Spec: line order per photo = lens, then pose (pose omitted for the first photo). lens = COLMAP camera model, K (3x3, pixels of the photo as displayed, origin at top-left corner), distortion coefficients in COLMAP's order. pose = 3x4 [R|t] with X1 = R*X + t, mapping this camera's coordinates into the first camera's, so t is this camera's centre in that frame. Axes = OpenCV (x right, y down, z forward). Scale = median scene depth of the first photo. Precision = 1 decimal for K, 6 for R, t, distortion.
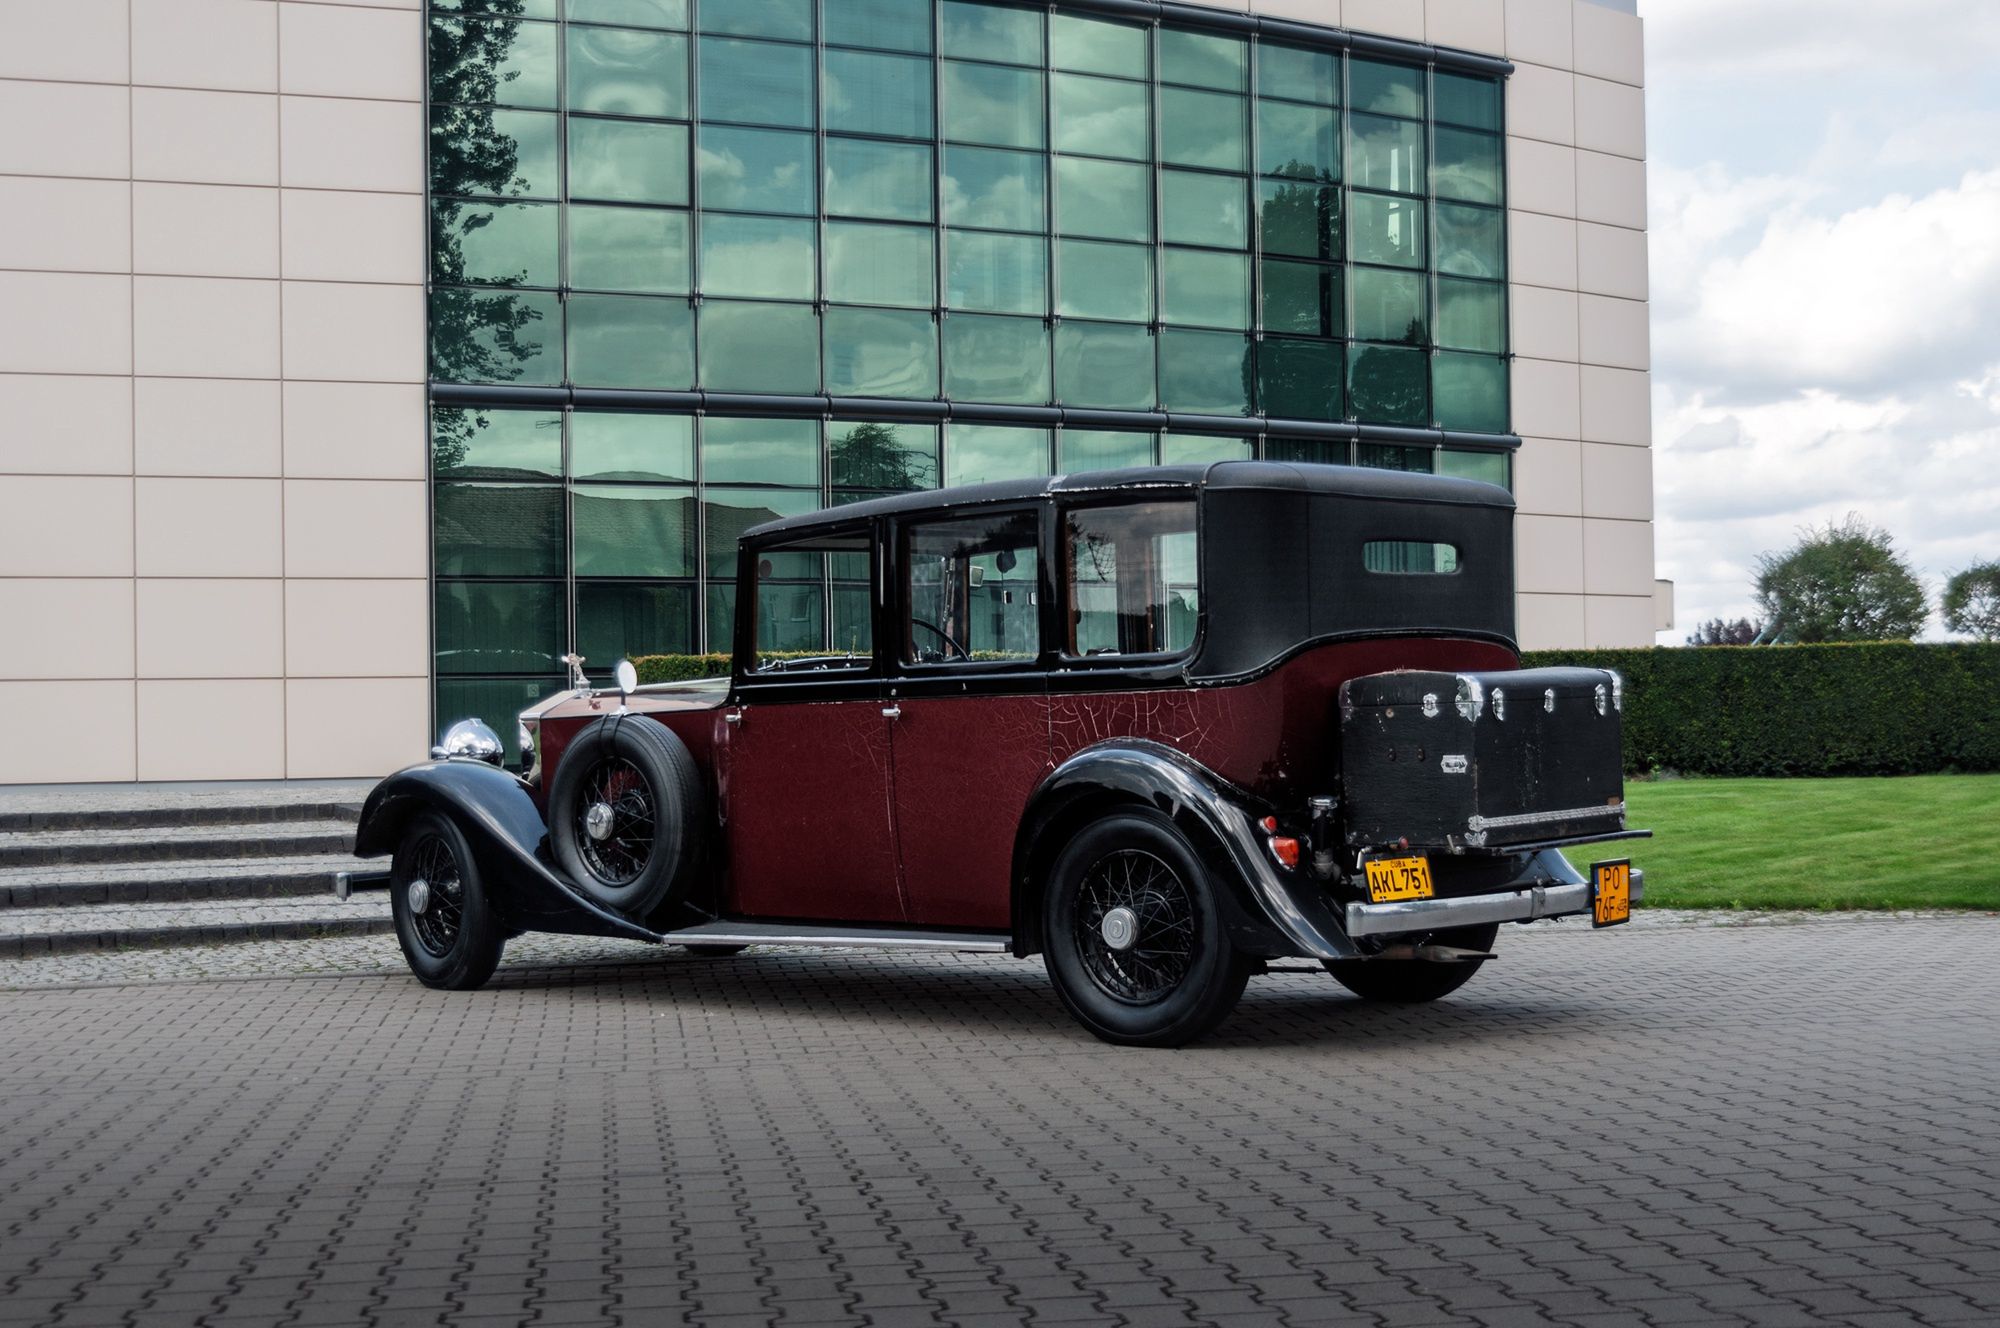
lens RADIAL K [[2698.5, 0, 985.4], [0, 2698.5, 663.8], [0, 0, 1]] dist [-0.003426, -0.020153]
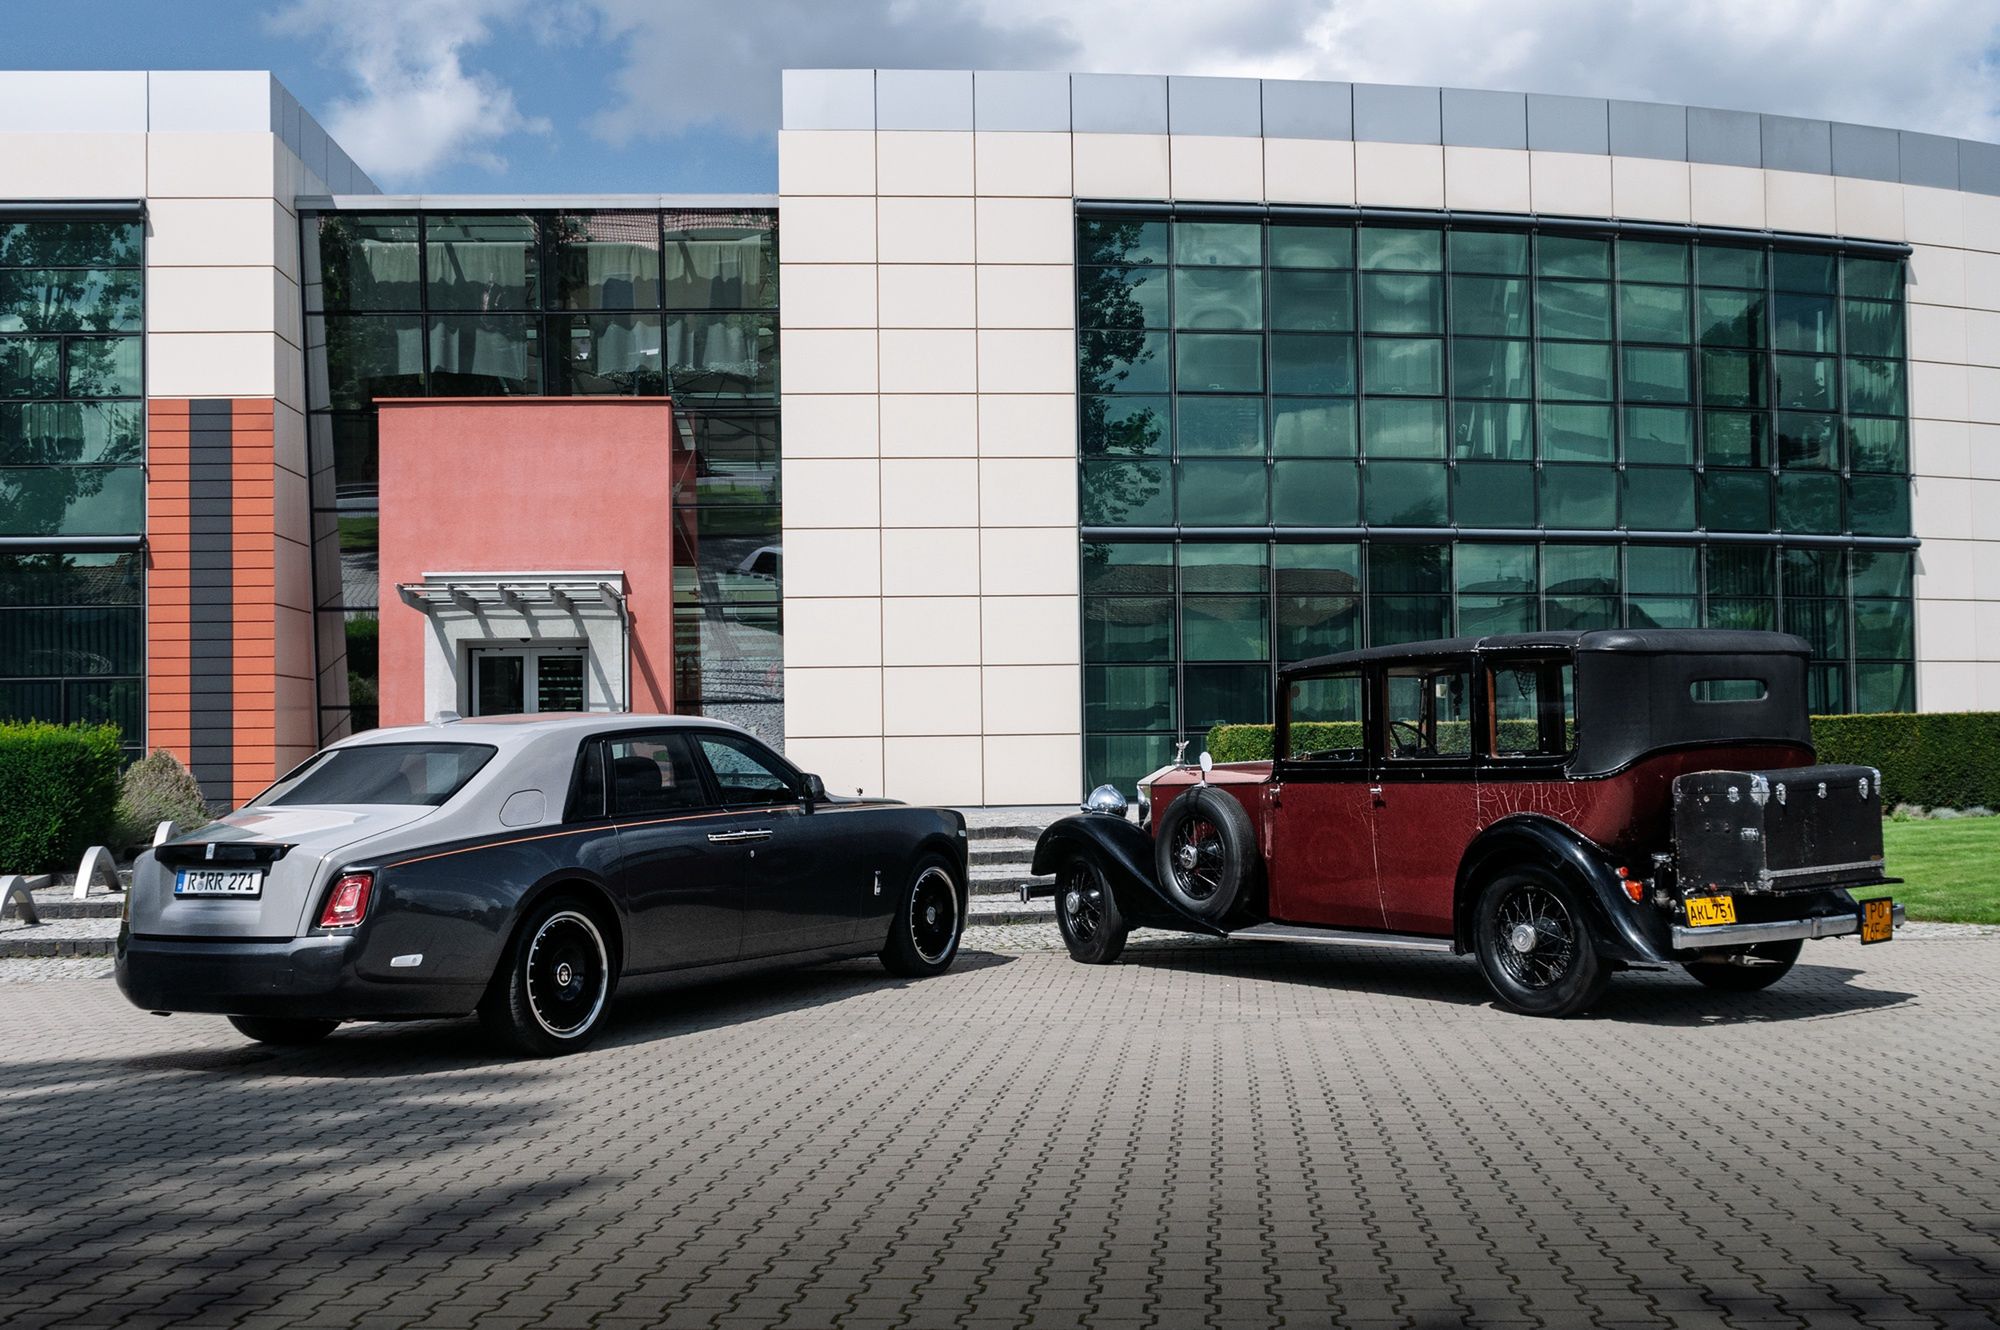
lens RADIAL K [[2138.3, 0, 1000.0], [0, 2138.3, 665.0], [0, 0, 1]] dist [0.006417, -0.023607]
pose [[0.970664, -0.009331, -0.240259, 0.052539], [0.006584, 0.999903, -0.012233, -0.041602], [0.240350, 0.010292, 0.970632, -0.232784]]
